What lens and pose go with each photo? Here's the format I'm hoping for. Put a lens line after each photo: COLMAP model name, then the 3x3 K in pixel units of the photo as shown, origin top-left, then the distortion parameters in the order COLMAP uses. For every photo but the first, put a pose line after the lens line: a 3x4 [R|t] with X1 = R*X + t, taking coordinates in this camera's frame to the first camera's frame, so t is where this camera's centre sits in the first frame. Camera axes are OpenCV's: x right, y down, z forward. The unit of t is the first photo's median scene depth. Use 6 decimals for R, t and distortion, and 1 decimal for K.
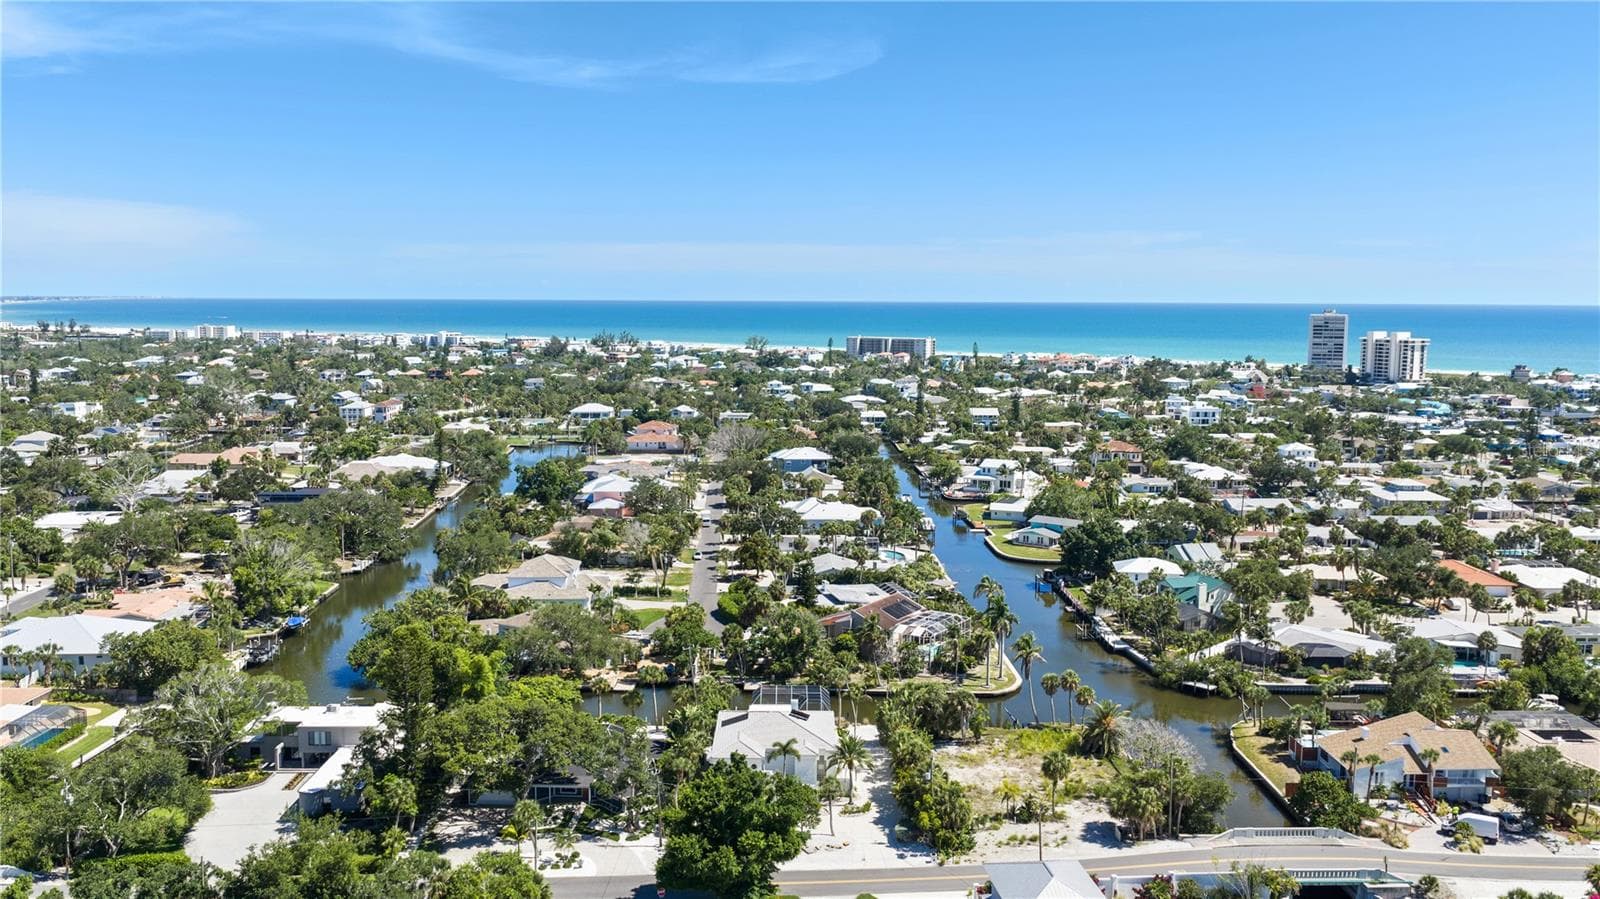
lens RADIAL K [[1318.5, 0, 800.0], [0, 1318.5, 449.5], [0, 0, 1]] dist [0.011390, 0.002660]
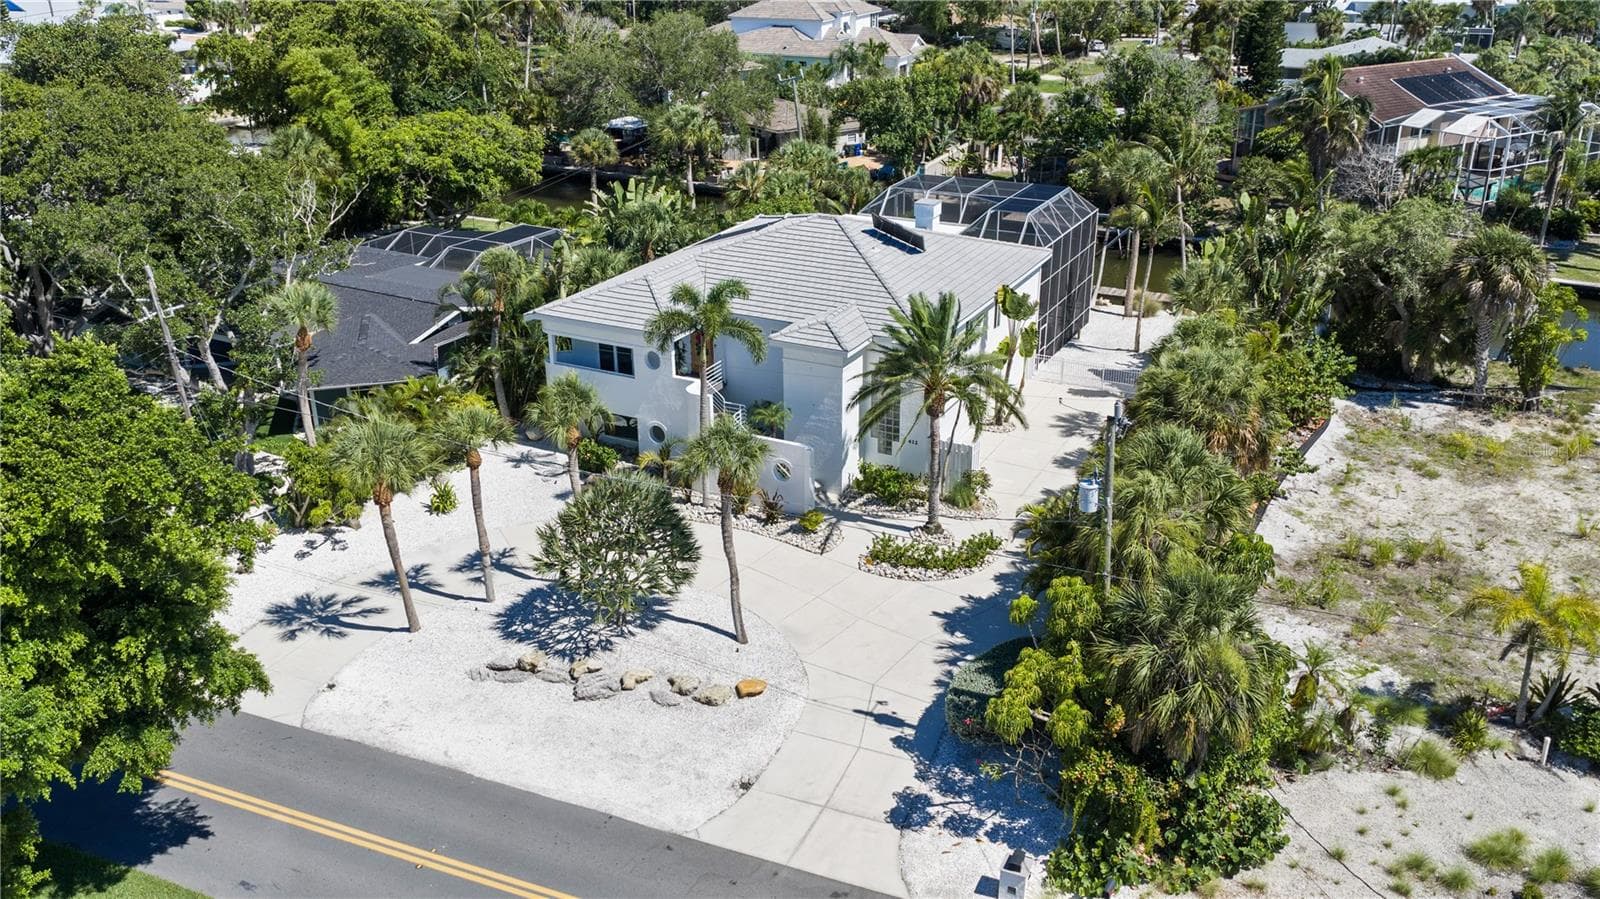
lens RADIAL K [[1318.5, 0, 800.0], [0, 1318.5, 449.5], [0, 0, 1]] dist [0.011390, 0.002660]
pose [[0.888191, 0.173045, -0.425643, 0.135881], [-0.041596, 0.952849, 0.300581, 0.167474], [0.457587, -0.249269, 0.853510, 0.753465]]
